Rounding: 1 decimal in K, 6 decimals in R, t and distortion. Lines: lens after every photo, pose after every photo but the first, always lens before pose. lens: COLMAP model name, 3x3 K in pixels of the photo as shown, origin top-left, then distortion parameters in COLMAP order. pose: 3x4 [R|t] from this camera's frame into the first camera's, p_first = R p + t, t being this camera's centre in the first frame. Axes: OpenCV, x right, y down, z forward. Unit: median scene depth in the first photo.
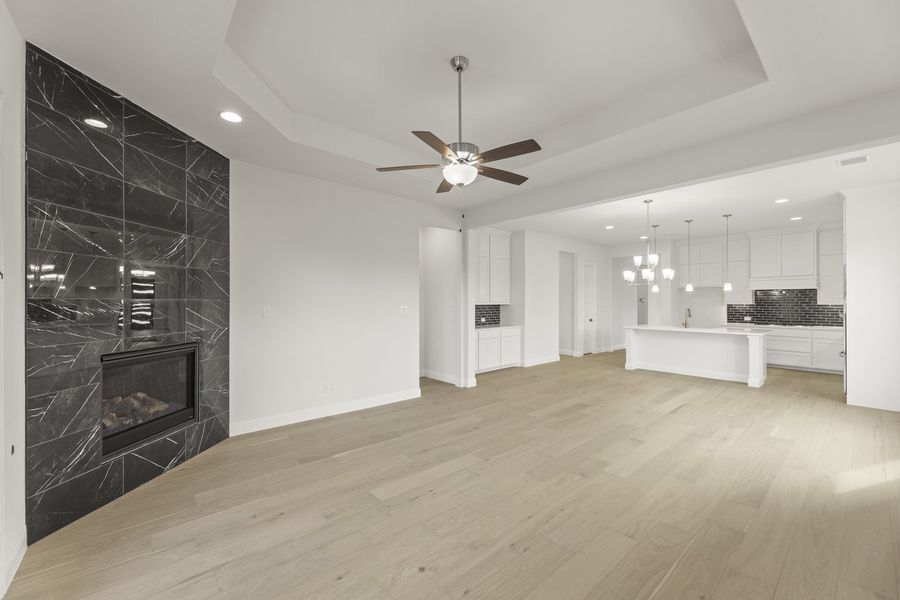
lens RADIAL K [[370.3, 0, 448.7], [0, 370.3, 300.1], [0, 0, 1]] dist [0.001564, 0.000089]
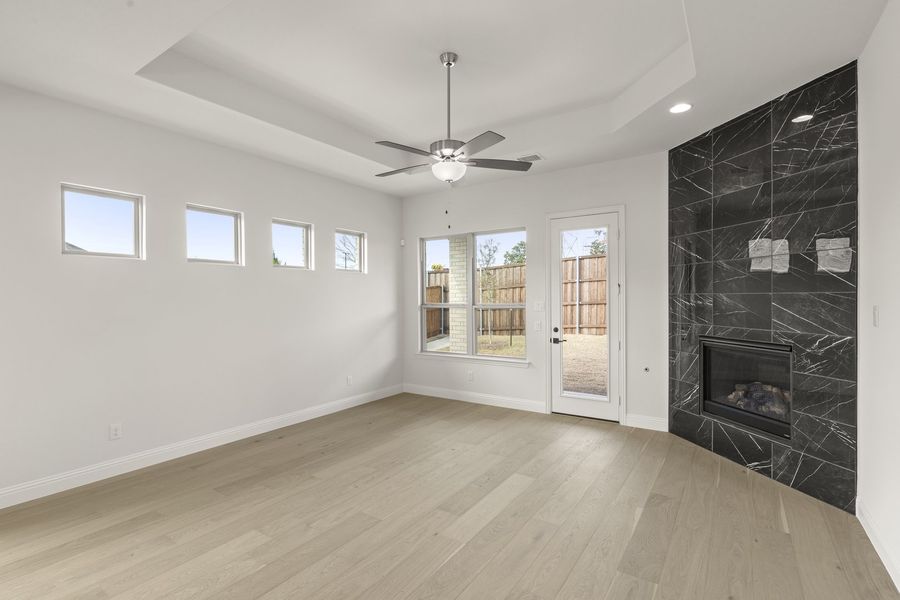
lens RADIAL K [[427.8, 0, 450.4], [0, 427.8, 301.2], [0, 0, 1]] dist [0.000218, -0.000010]
pose [[-0.965975, 0.011741, -0.258370, 0.275509], [0.010691, 0.999928, 0.005471, 0.003791], [0.258416, 0.002522, -0.966030, 1.778314]]
